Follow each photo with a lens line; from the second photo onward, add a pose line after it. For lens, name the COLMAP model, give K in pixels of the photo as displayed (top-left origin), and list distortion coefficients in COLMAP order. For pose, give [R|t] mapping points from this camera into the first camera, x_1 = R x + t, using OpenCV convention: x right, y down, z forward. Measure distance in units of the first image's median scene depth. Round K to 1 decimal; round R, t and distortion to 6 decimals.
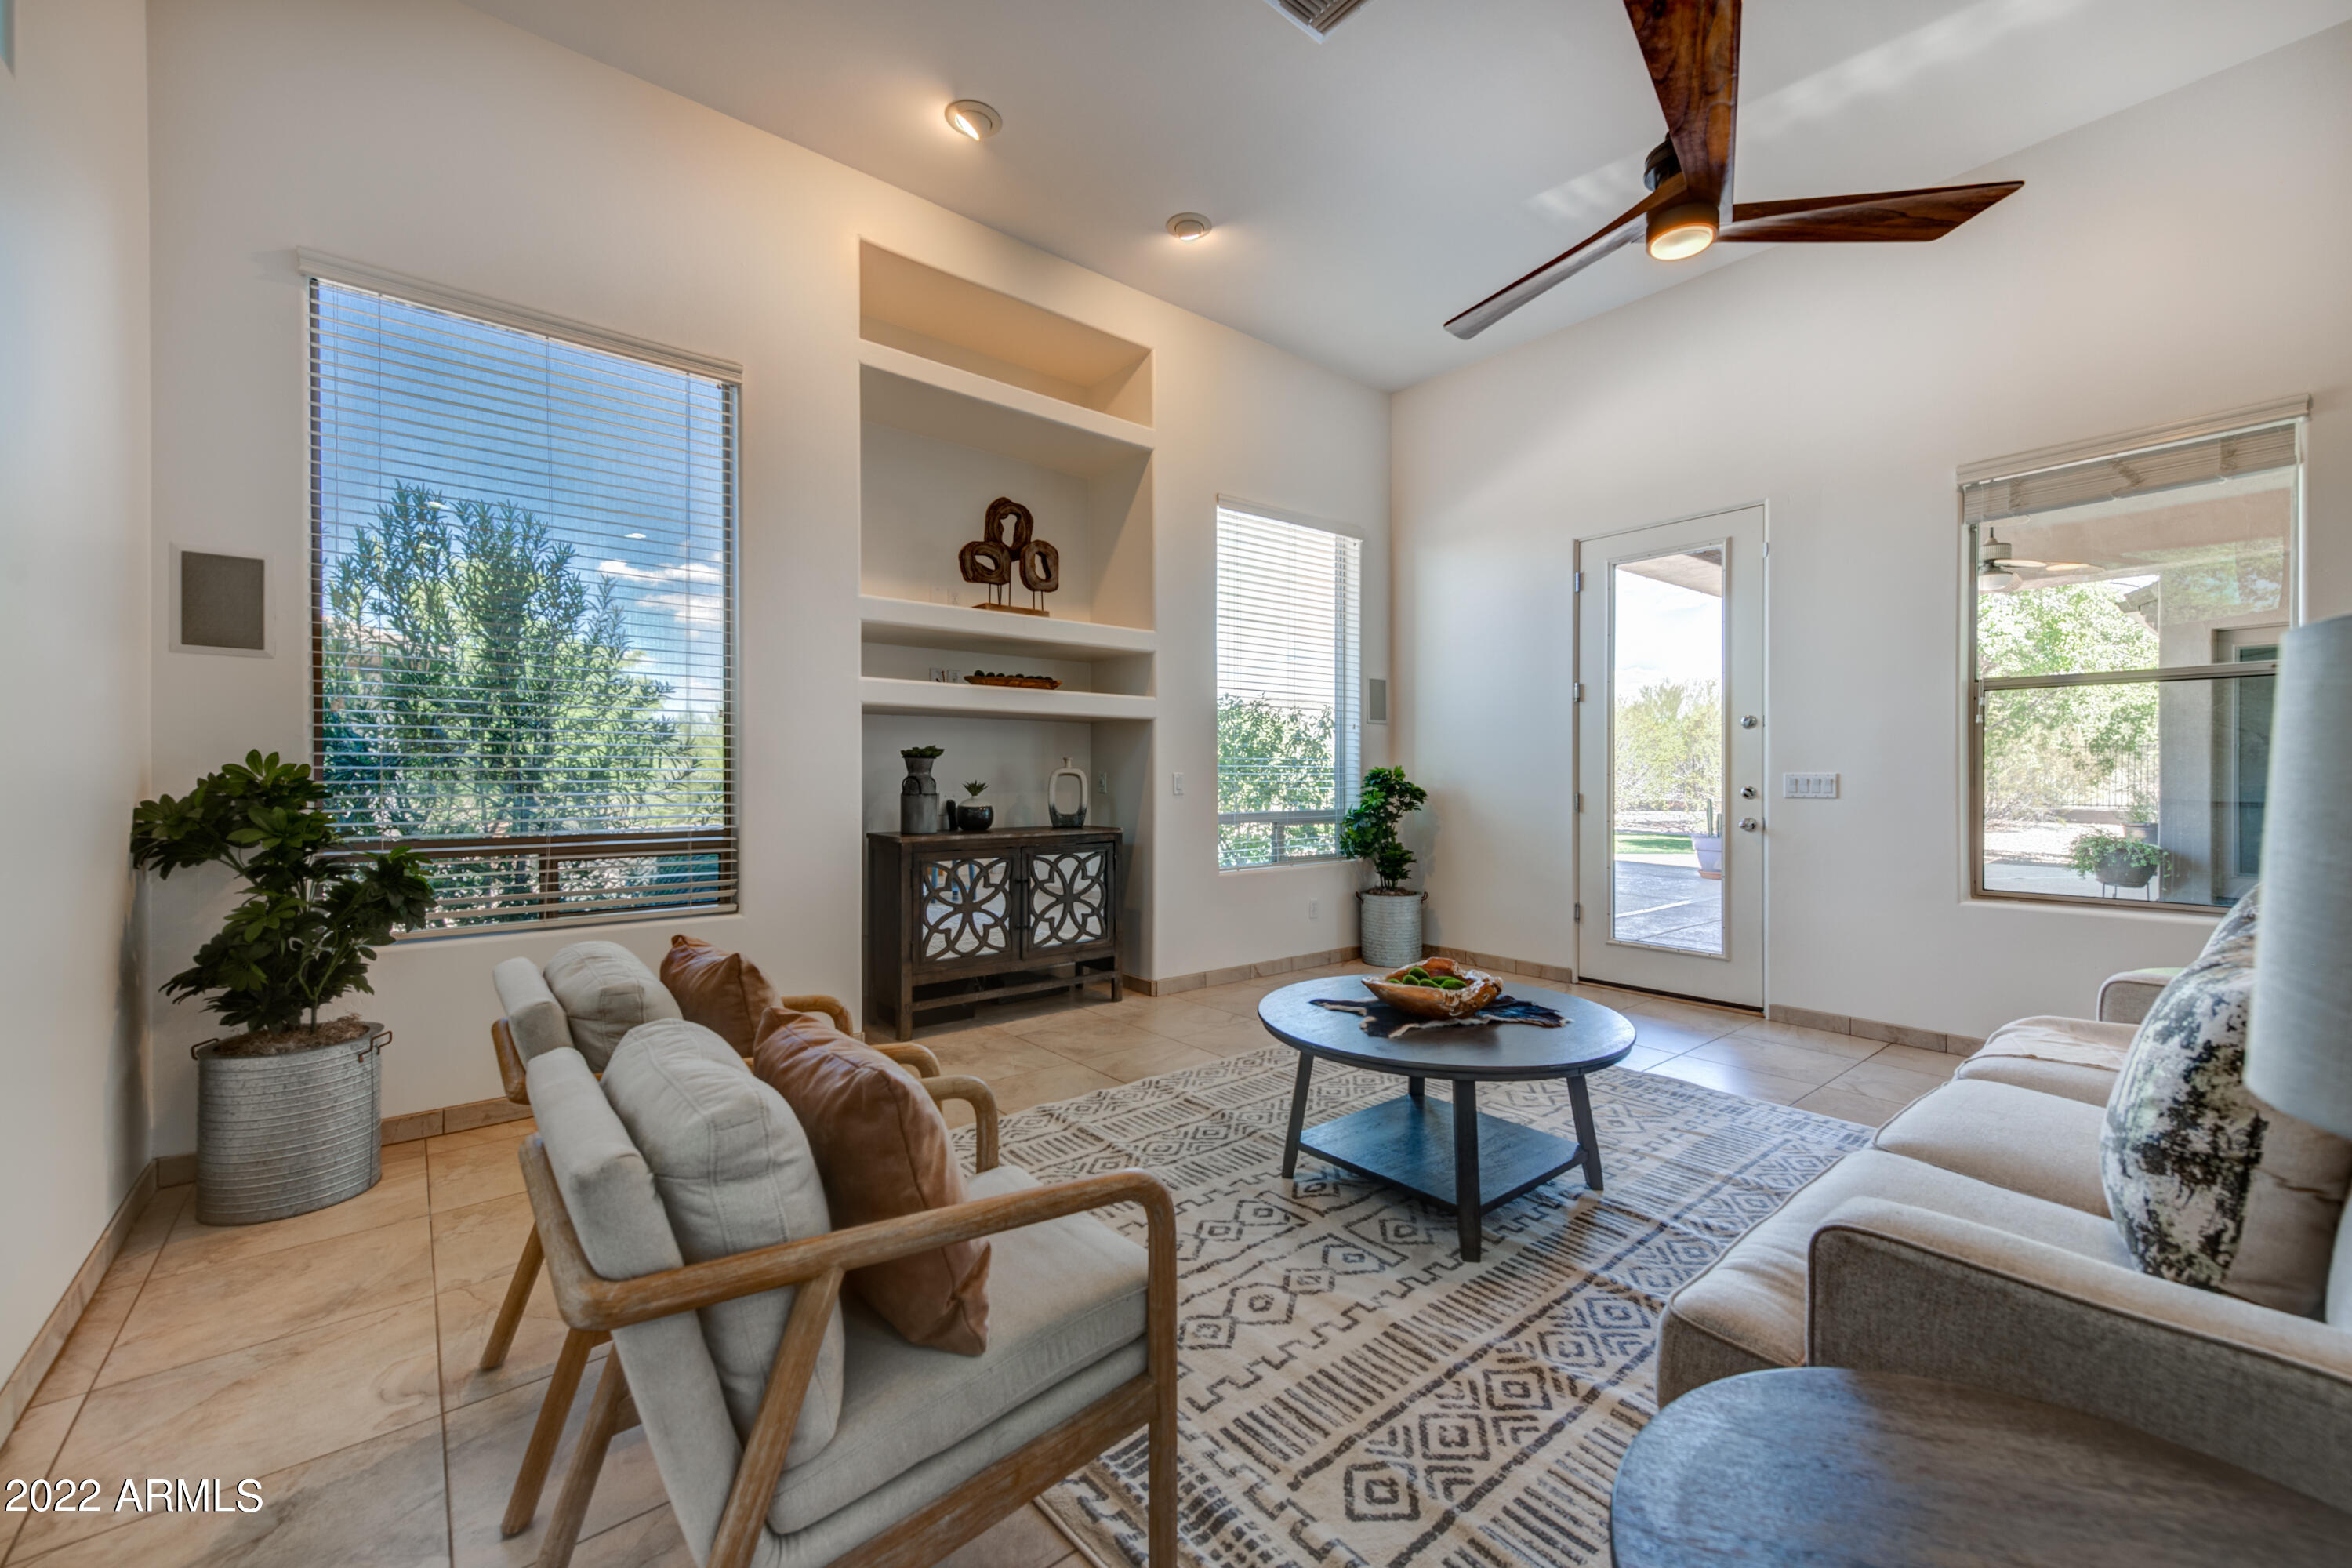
lens RADIAL K [[934.8, 0, 1177.2], [0, 934.8, 776.3], [0, 0, 1]] dist [0.000717, -0.000253]
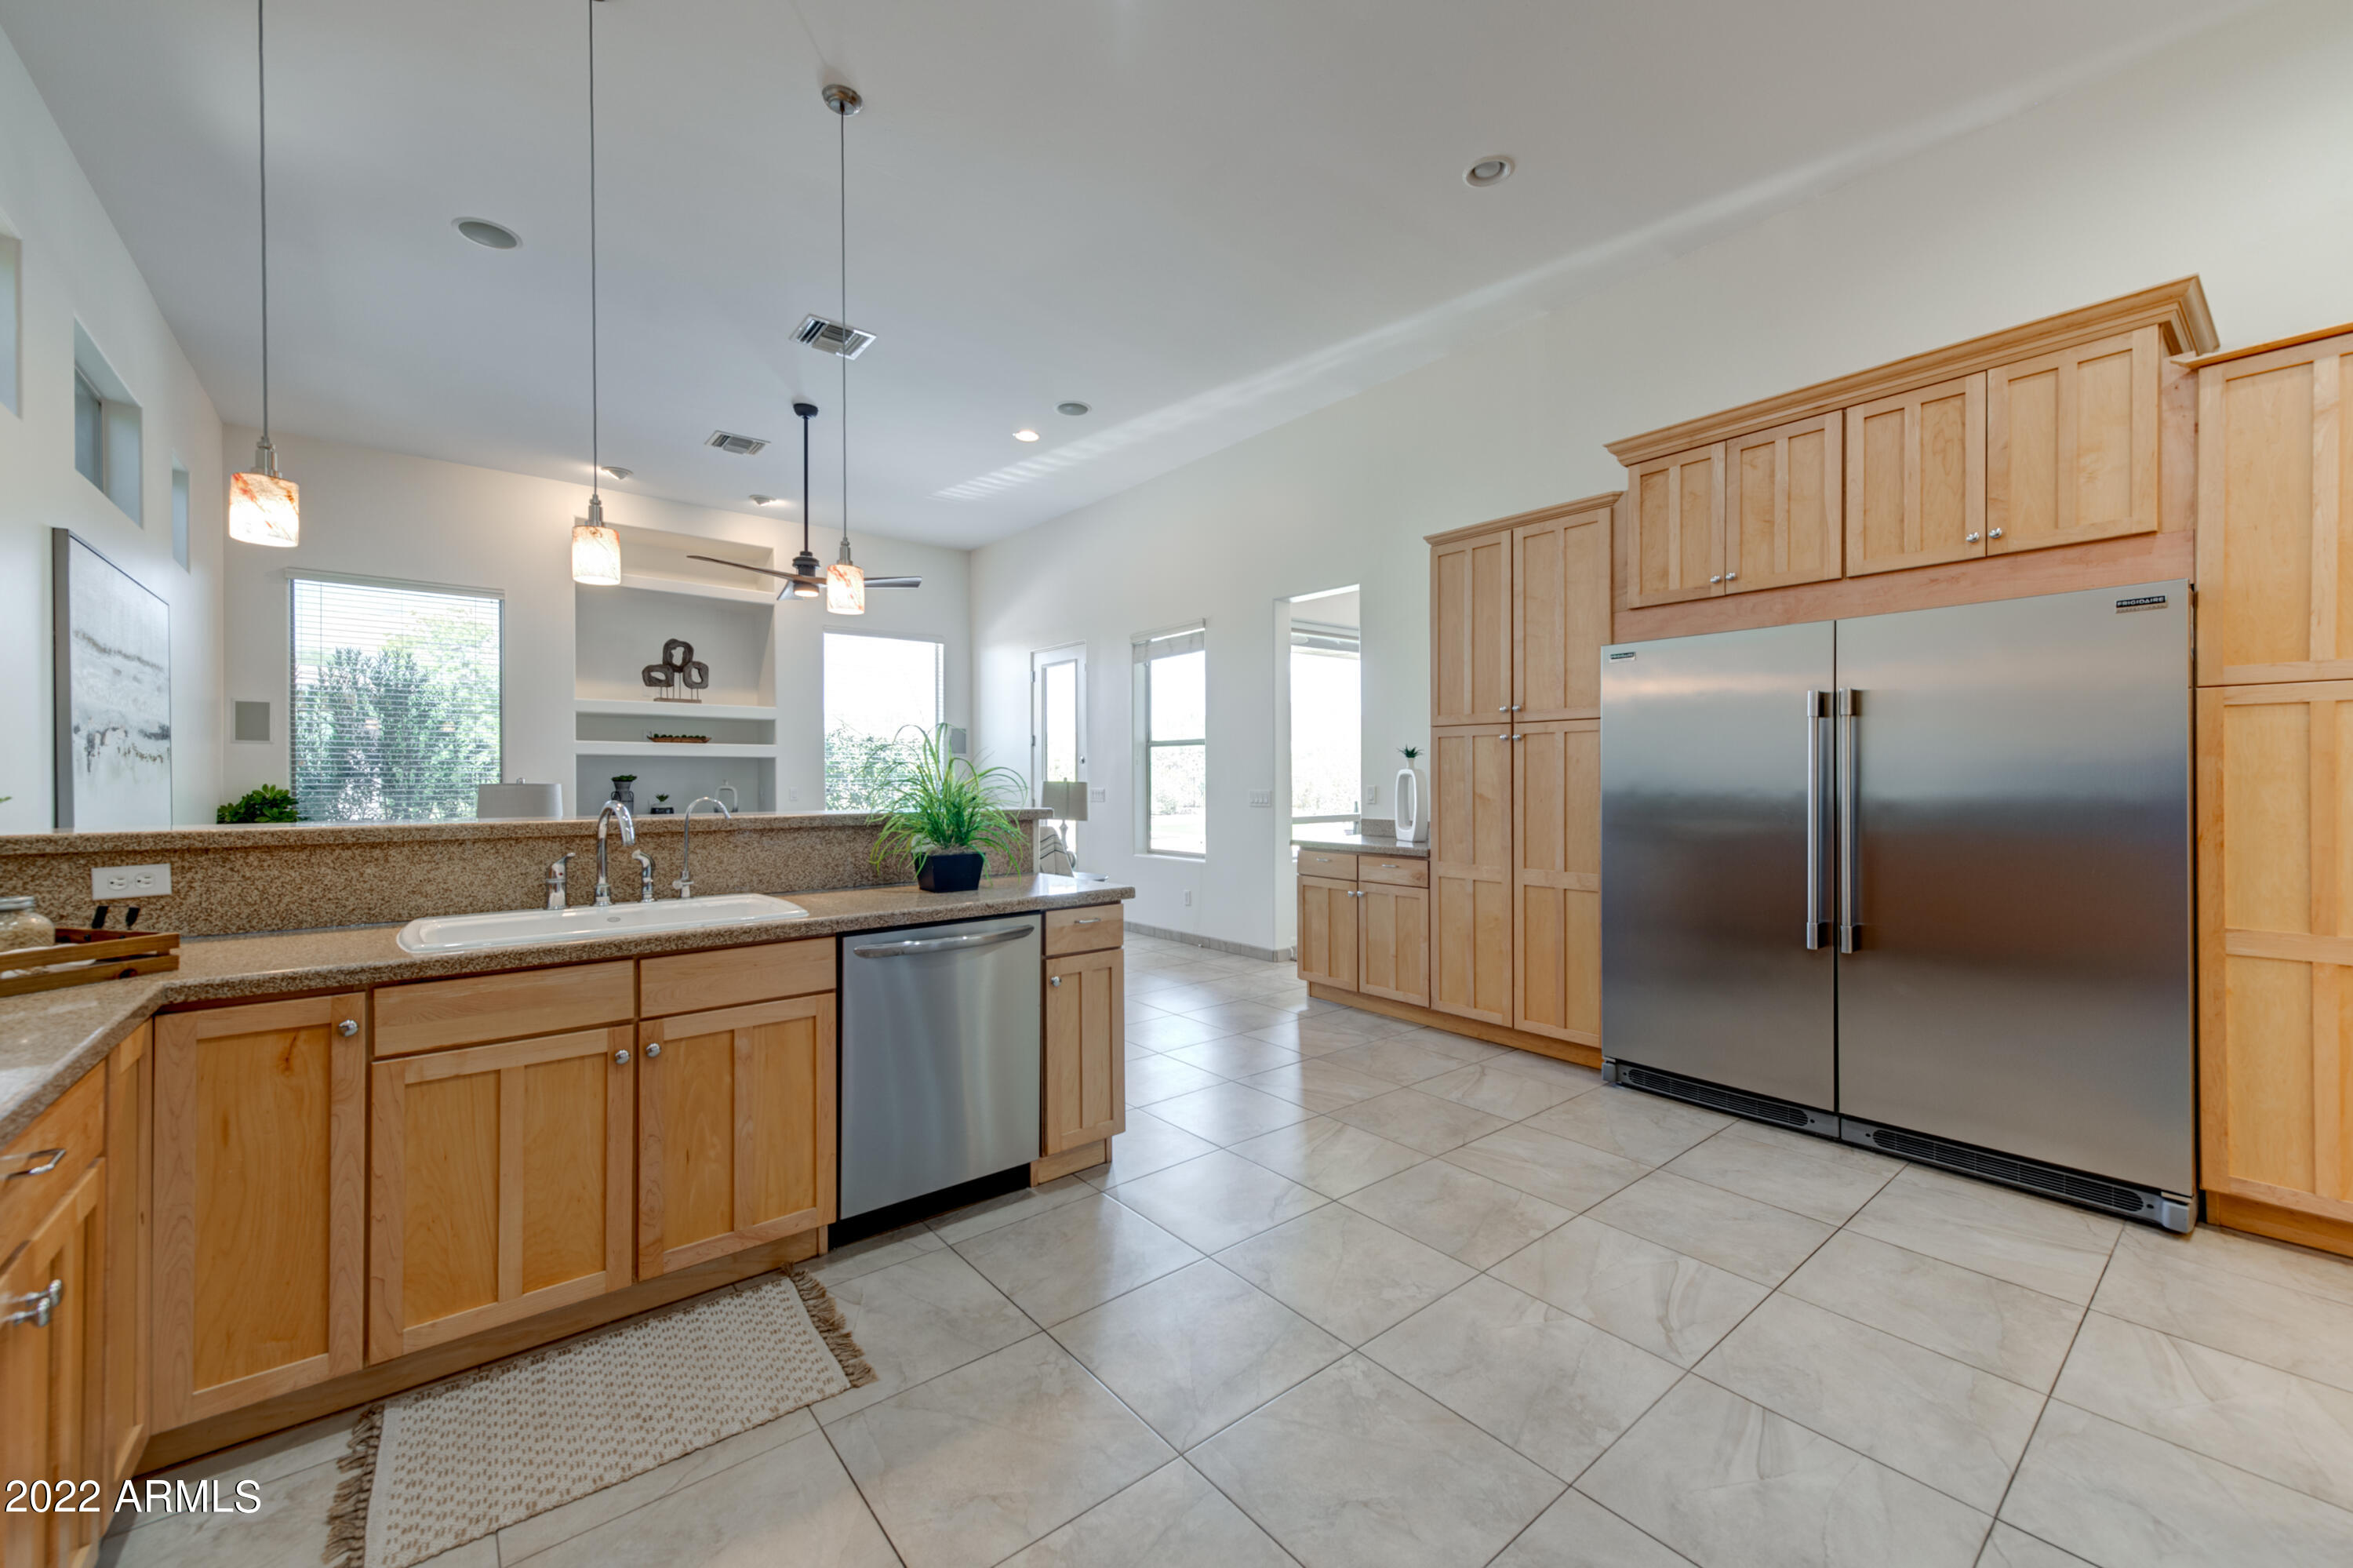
lens RADIAL K [[935.3, 0, 1177.7], [0, 935.3, 776.3], [0, 0, 1]] dist [0.000717, -0.000253]
pose [[0.999995, -0.001387, 0.002909, 0.805082], [0.001392, 0.999998, -0.001680, -0.024752], [-0.002906, 0.001684, 0.999994, -0.841491]]
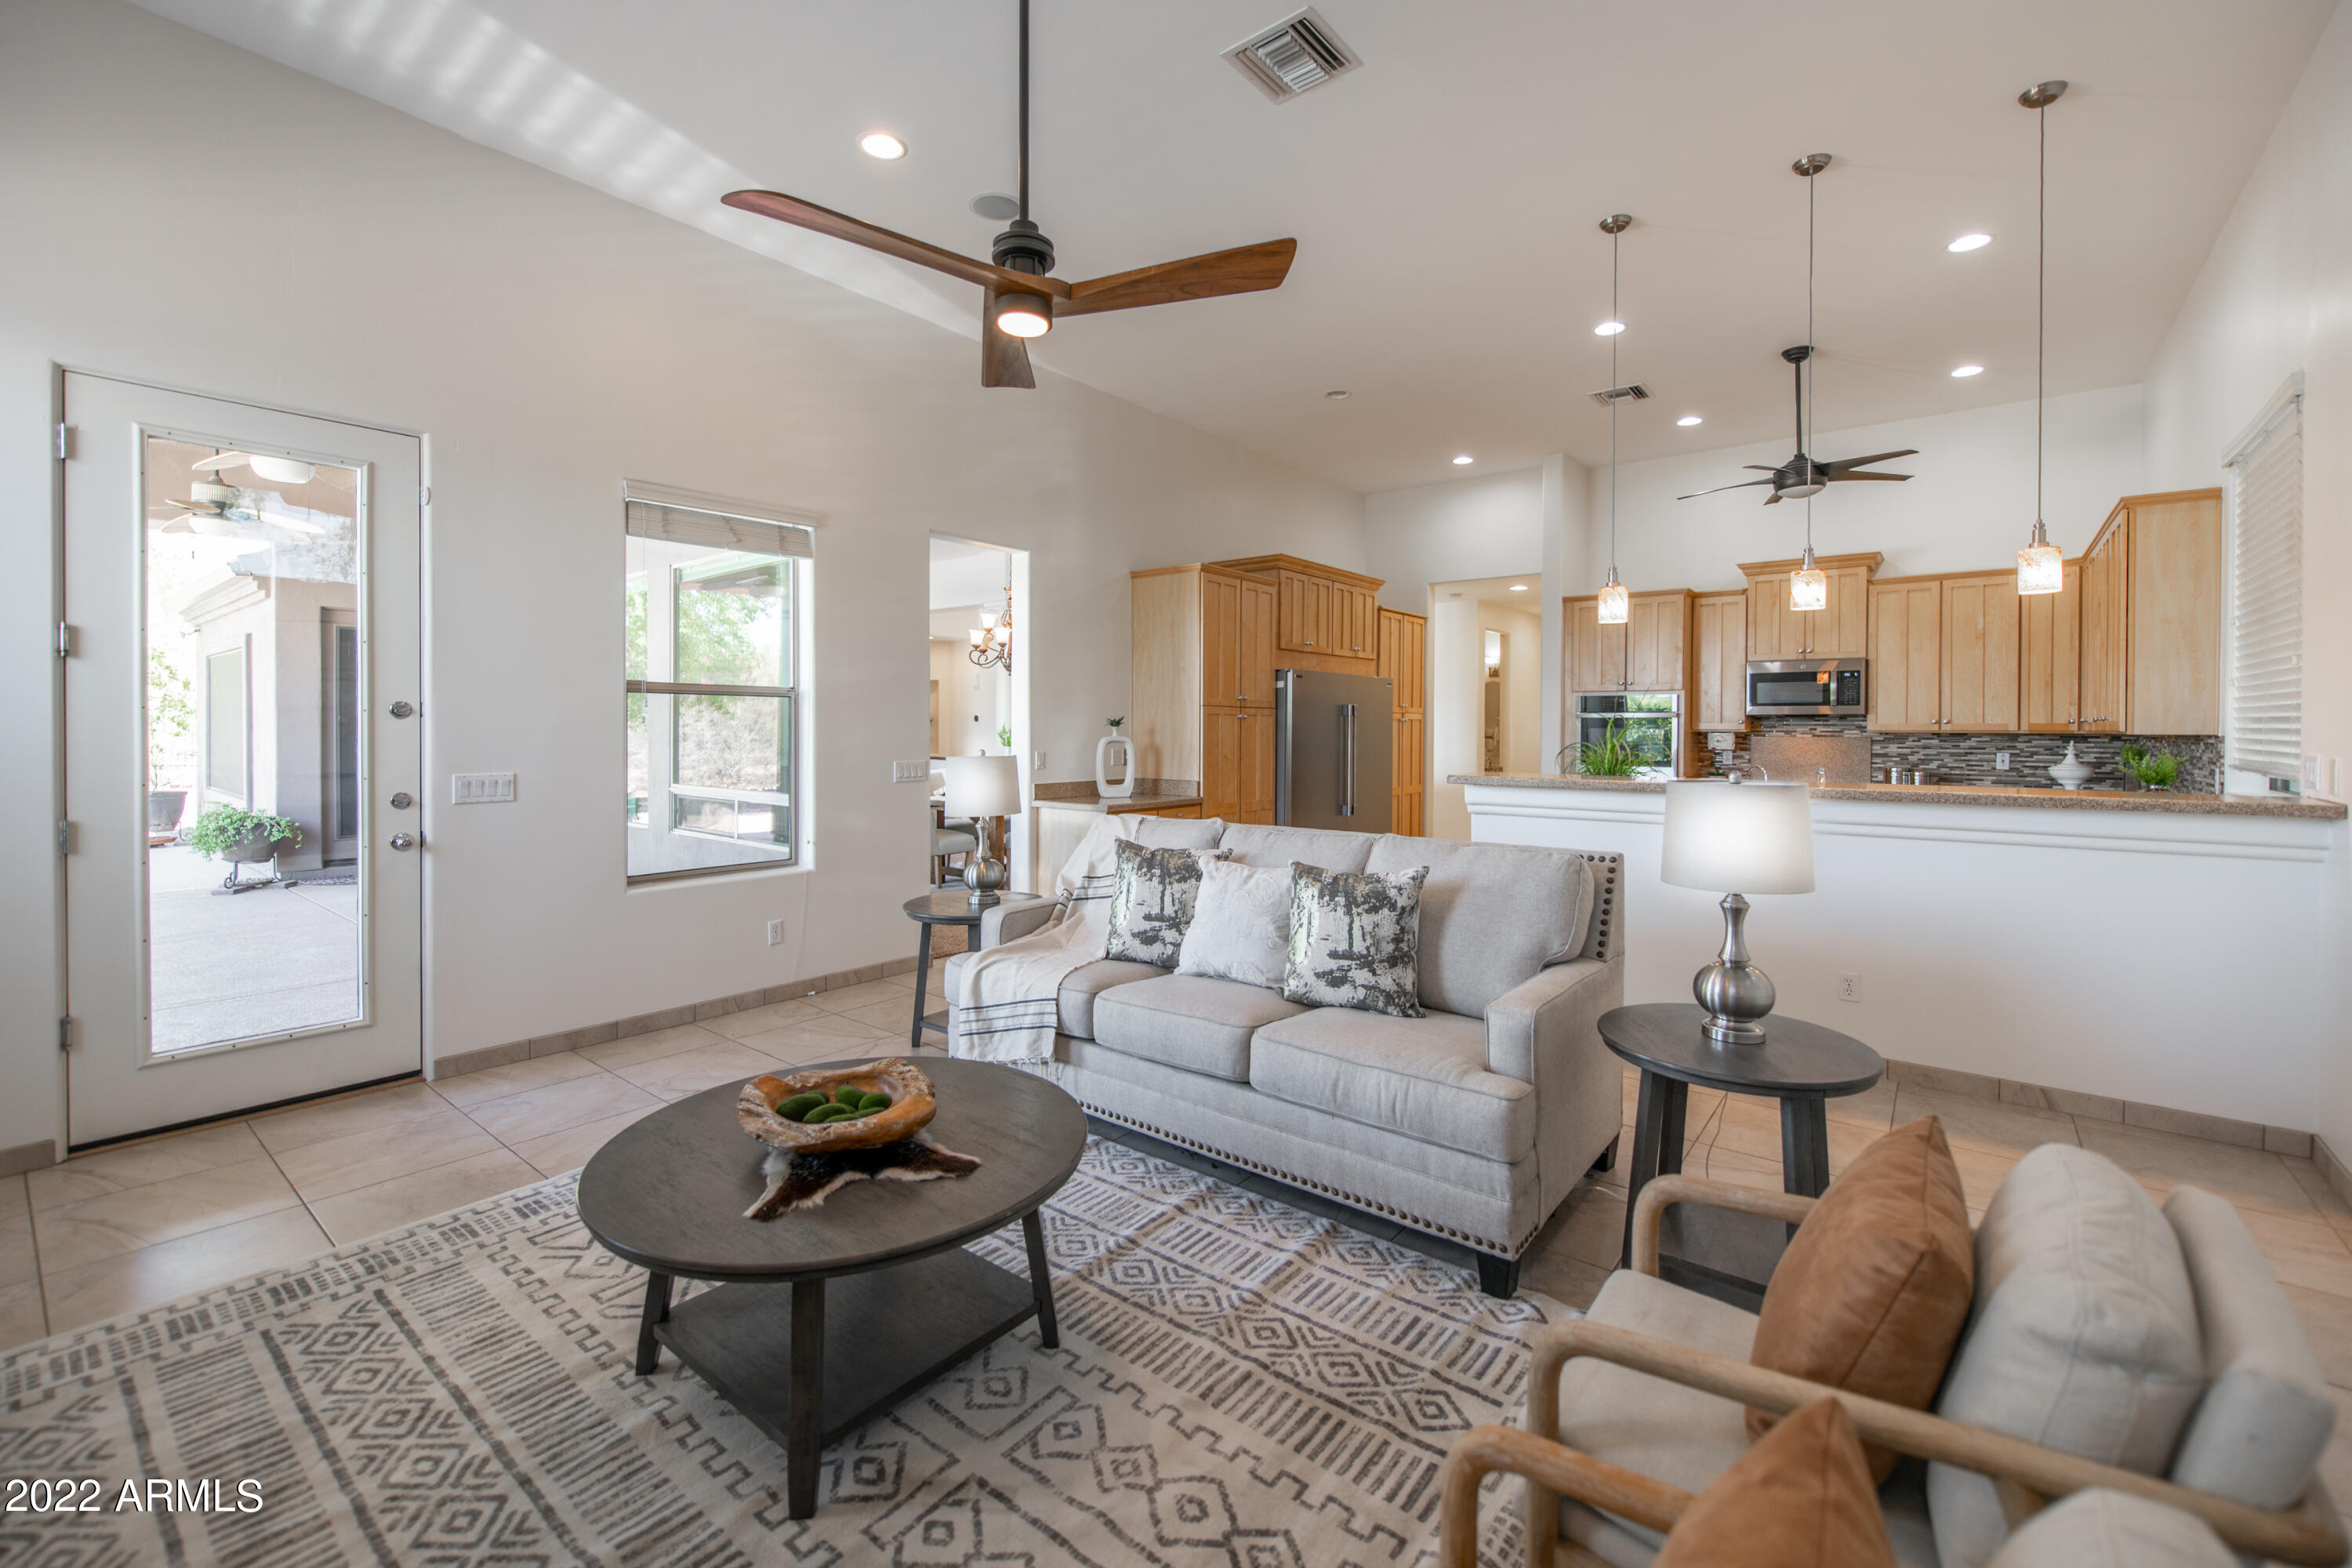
lens RADIAL K [[987.8, 0, 1179.7], [0, 987.8, 733.3], [0, 0, 1]] dist [-0.000534, -0.005514]
pose [[-0.222052, -0.005932, 0.975017, -0.340710], [-0.004756, 0.999976, 0.005000, -0.047305], [-0.975023, -0.003527, -0.222074, 0.565326]]
